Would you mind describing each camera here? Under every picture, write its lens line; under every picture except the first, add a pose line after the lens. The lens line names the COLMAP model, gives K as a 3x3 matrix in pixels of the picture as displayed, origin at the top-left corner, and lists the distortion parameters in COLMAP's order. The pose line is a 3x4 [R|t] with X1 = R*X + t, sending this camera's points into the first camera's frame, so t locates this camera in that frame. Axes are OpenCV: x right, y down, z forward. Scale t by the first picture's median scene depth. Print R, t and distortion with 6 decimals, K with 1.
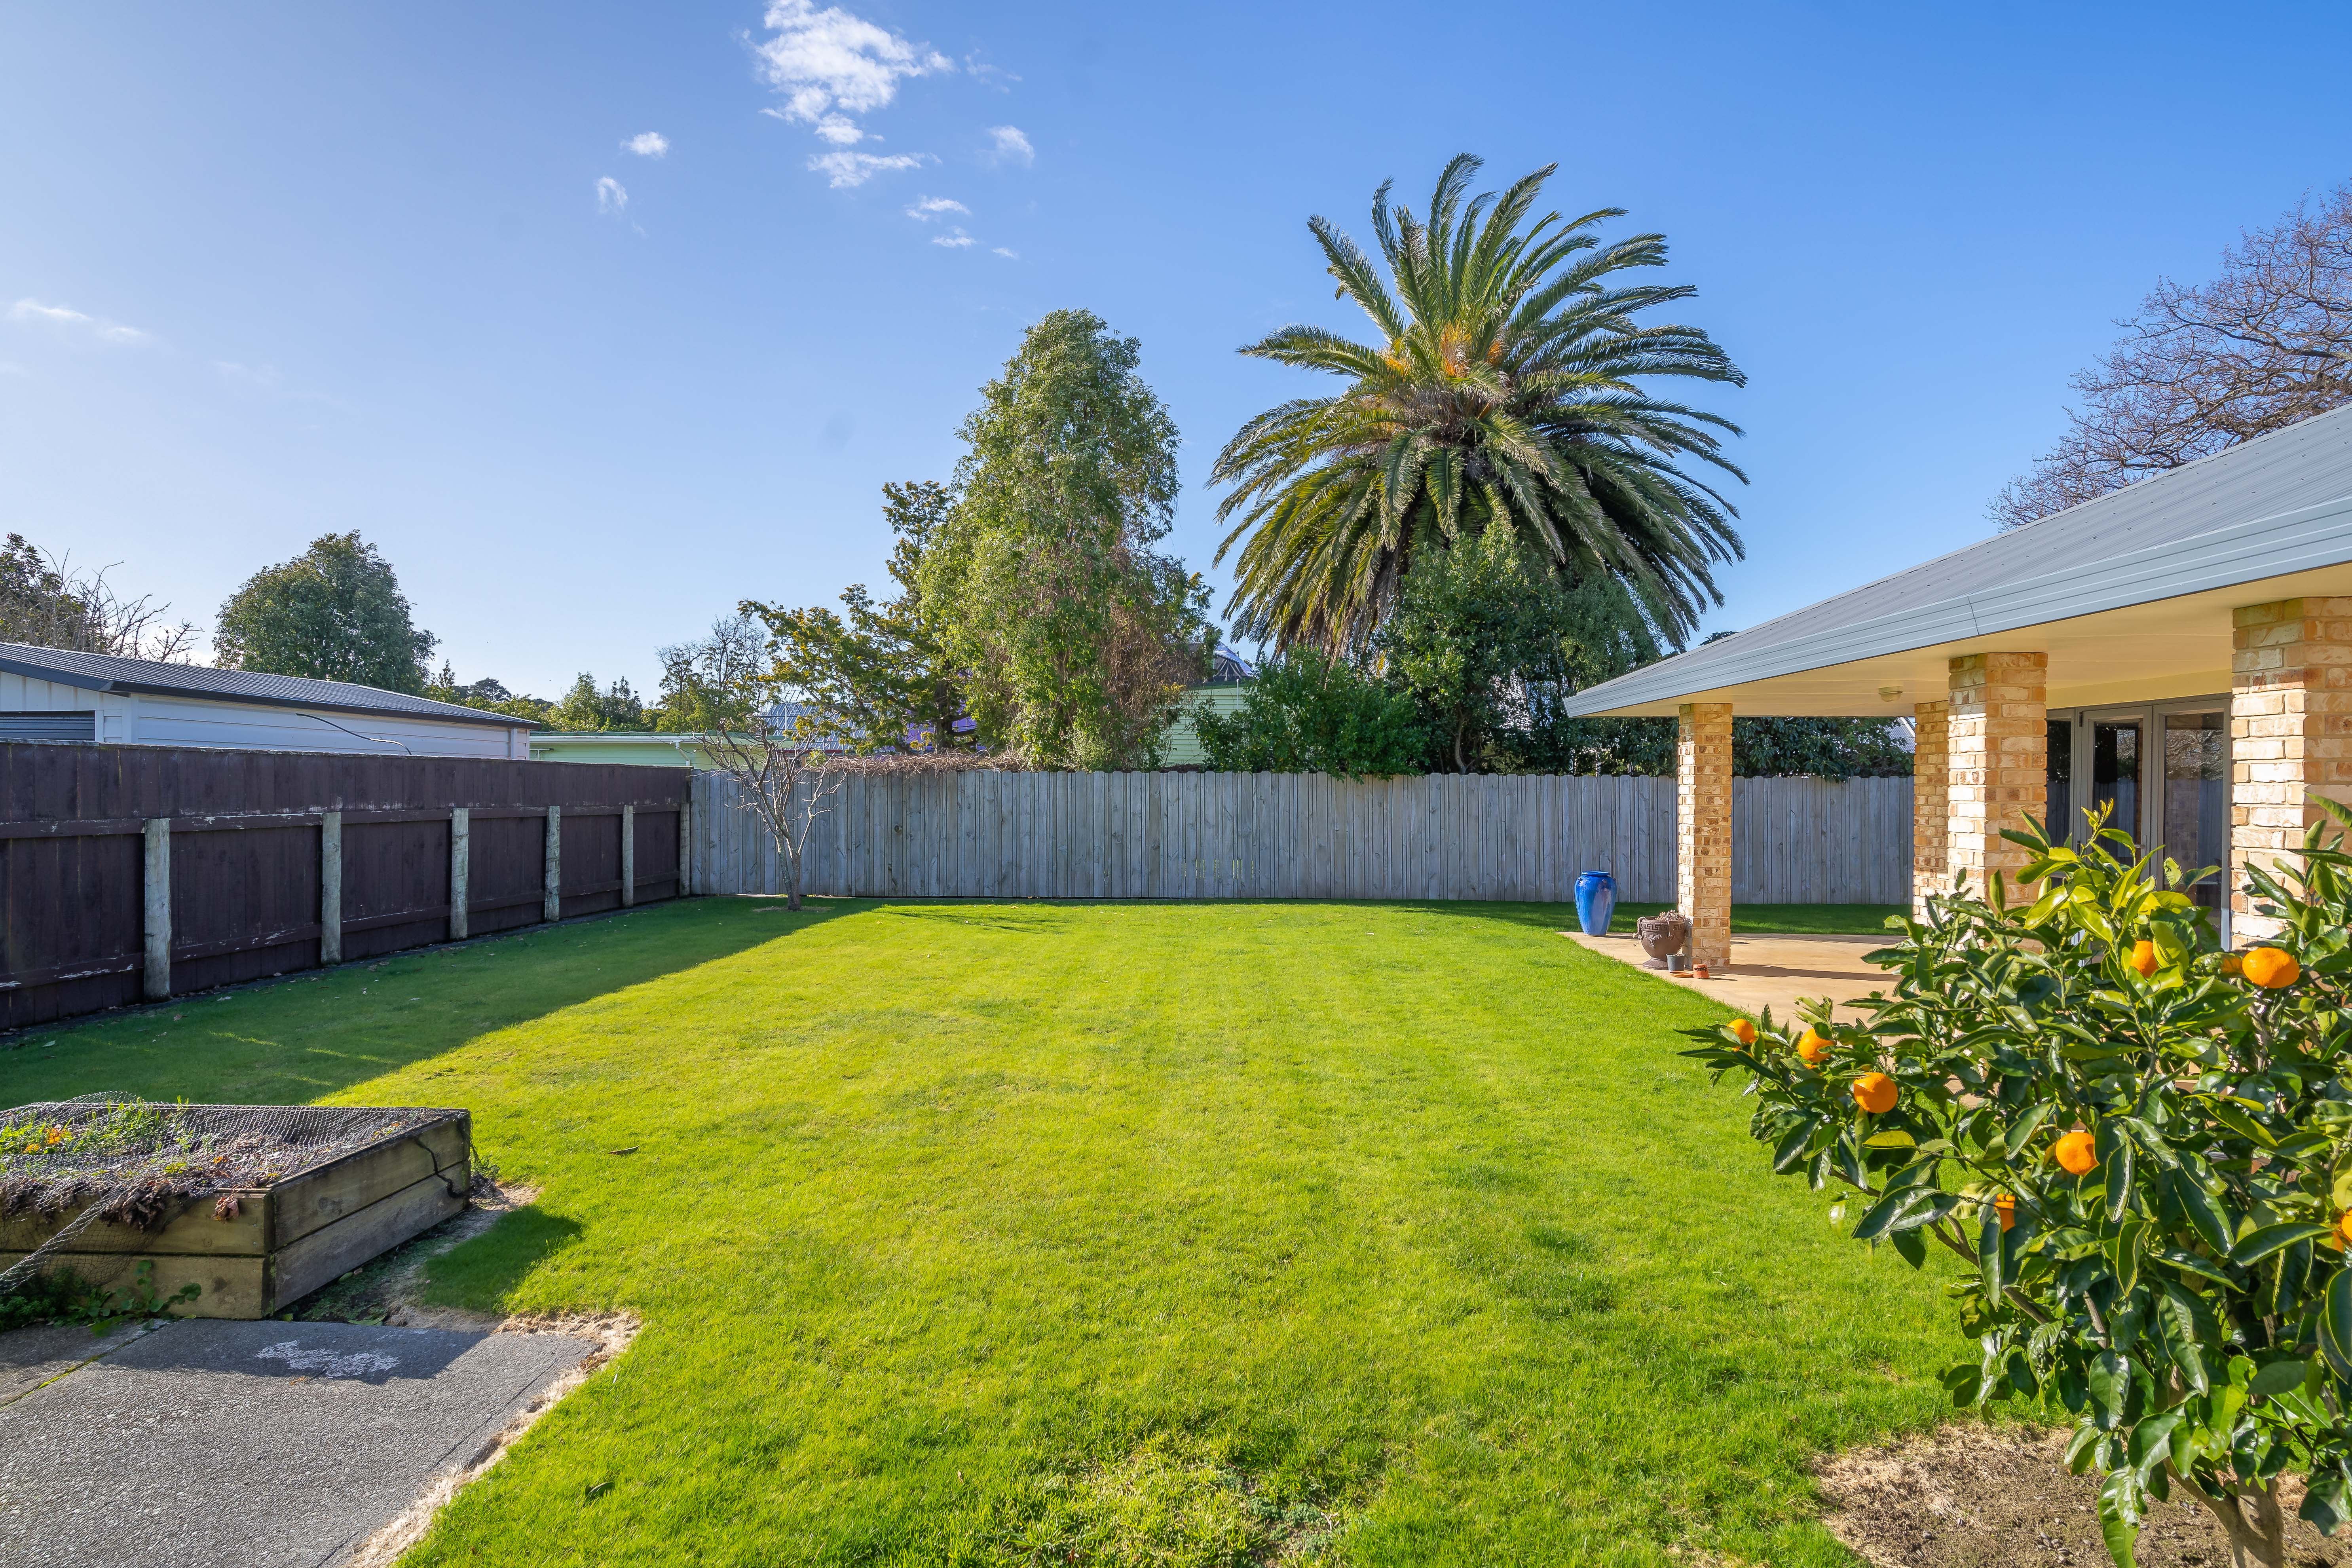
lens RADIAL K [[1274.8, 0, 1176.0], [0, 1274.8, 784.0], [0, 0, 1]] dist [-0.000026, -0.000010]
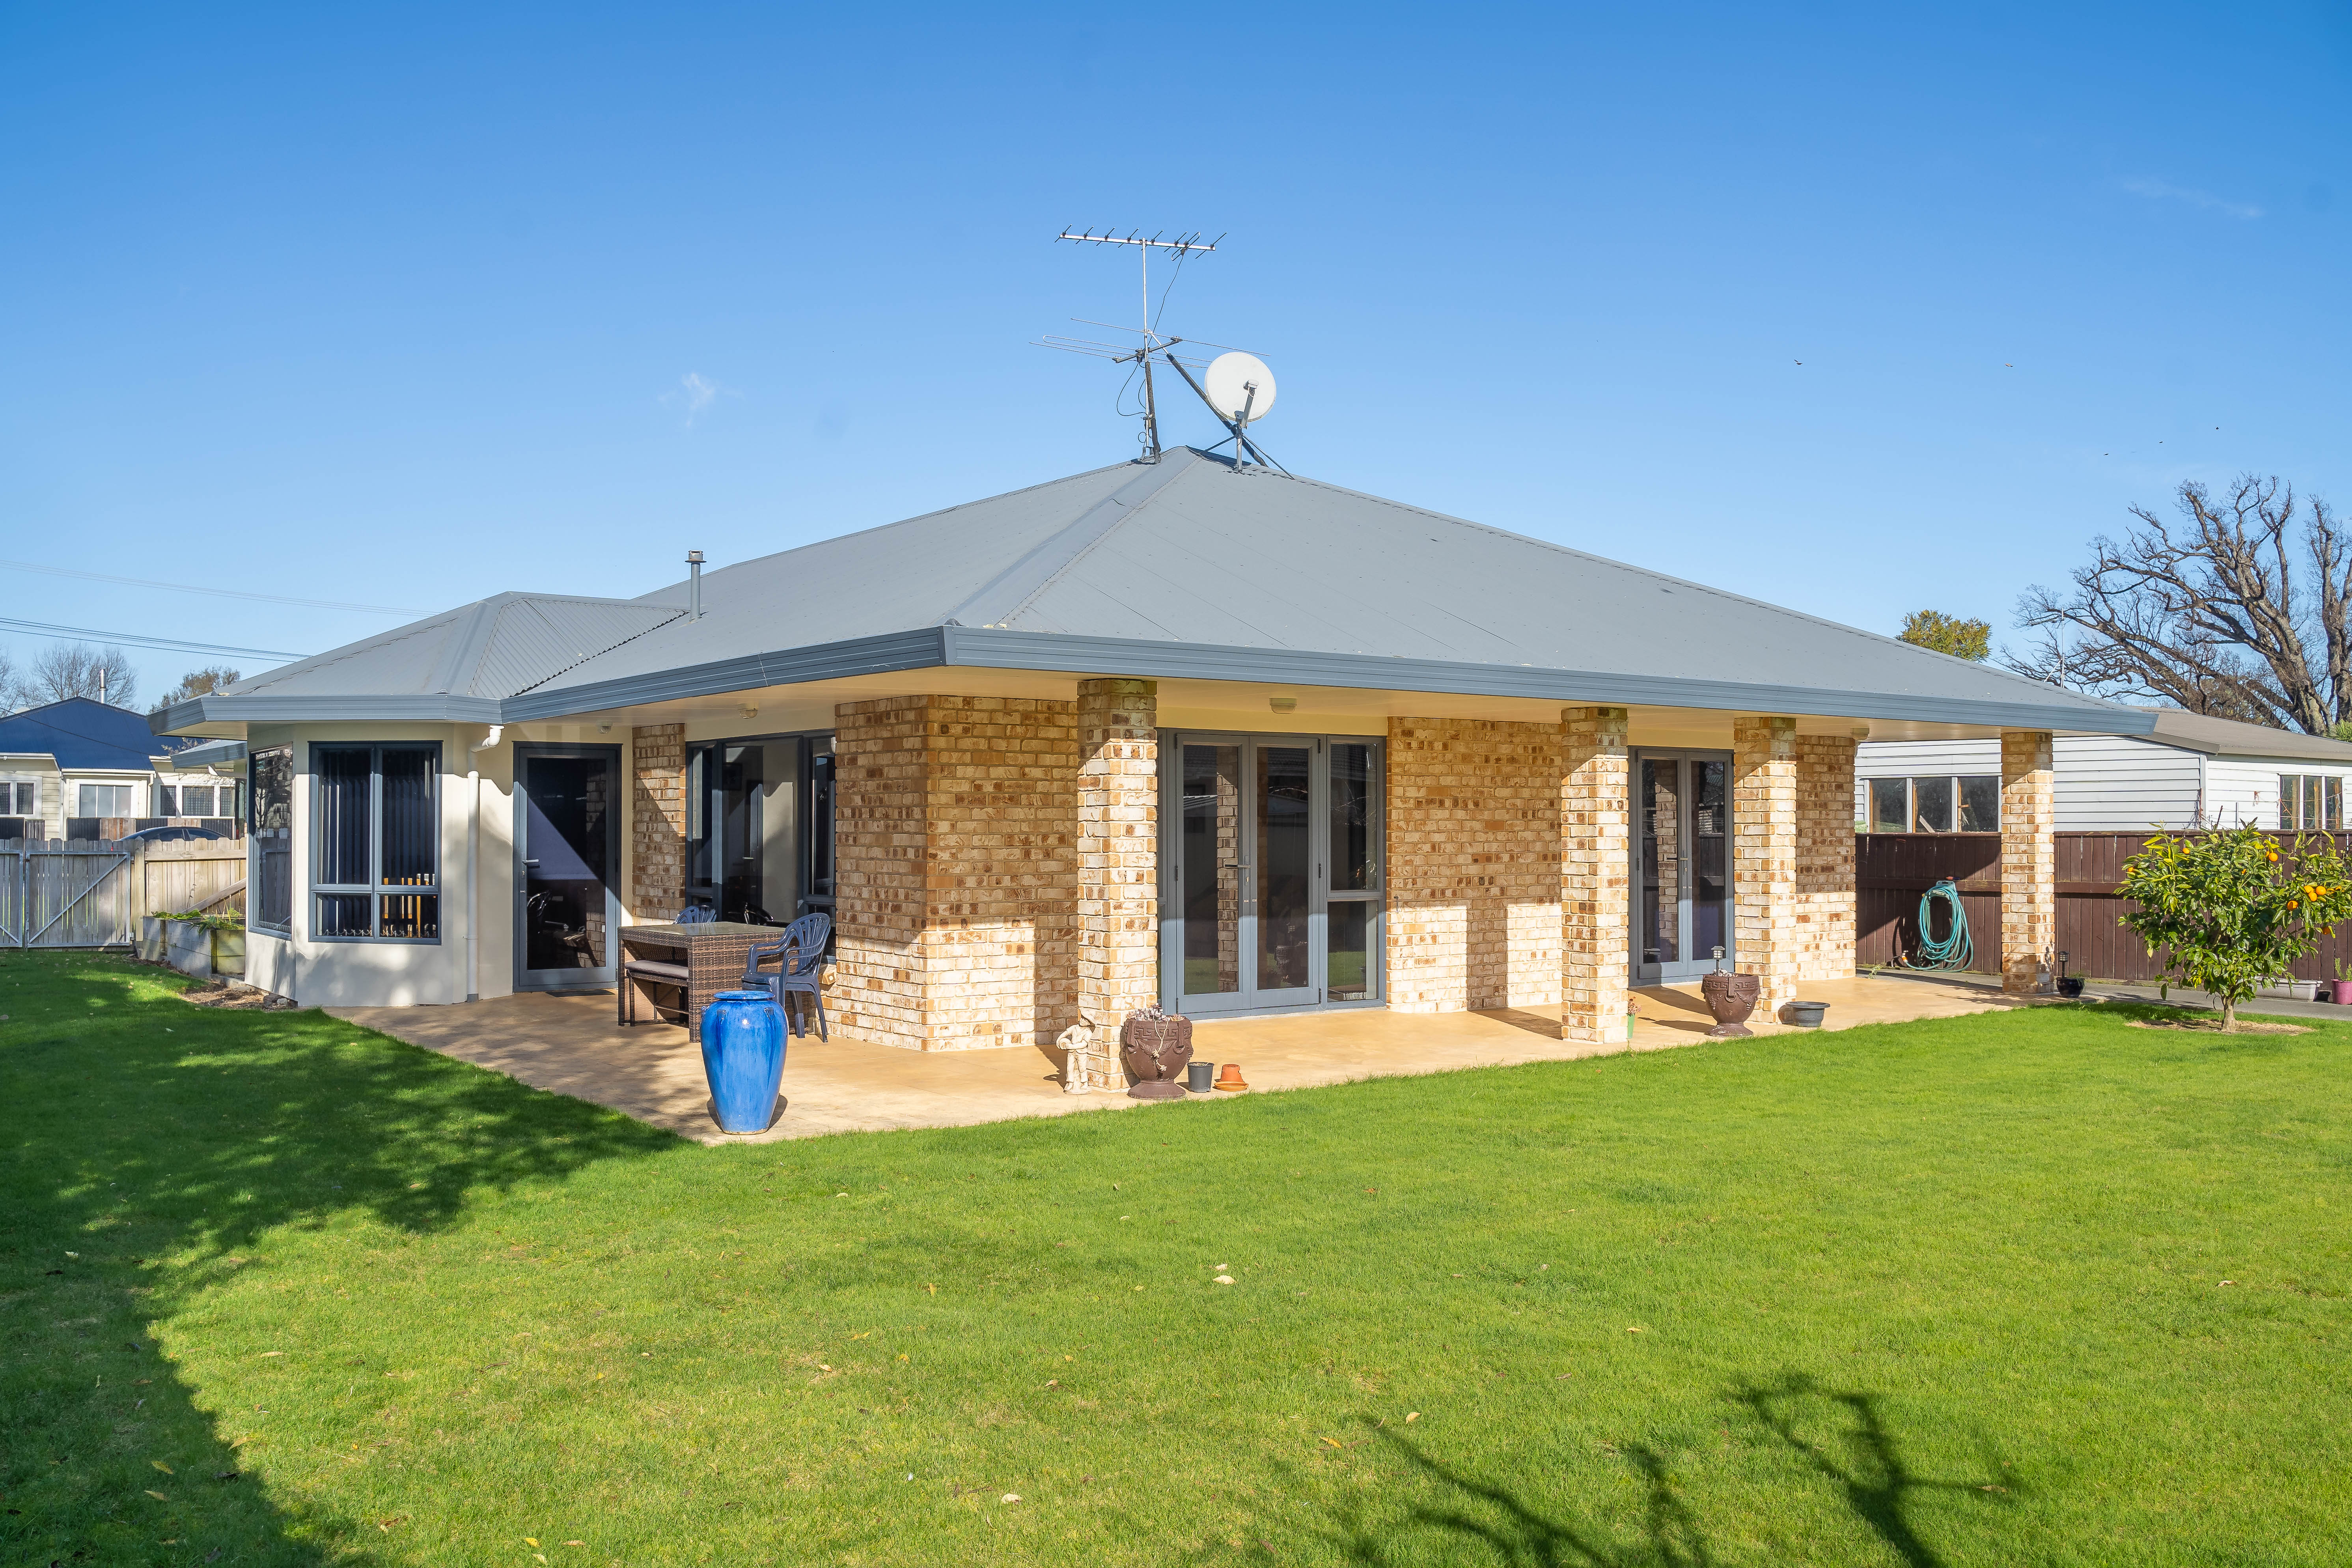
lens RADIAL K [[1858.1, 0, 1176.0], [0, 1858.1, 784.0], [0, 0, 1]] dist [-0.000239, -0.000042]
pose [[-0.629791, 0.010199, 0.776698, -0.523262], [-0.006813, 0.999803, -0.018653, 0.011308], [-0.776735, -0.017039, -0.629597, 2.475261]]
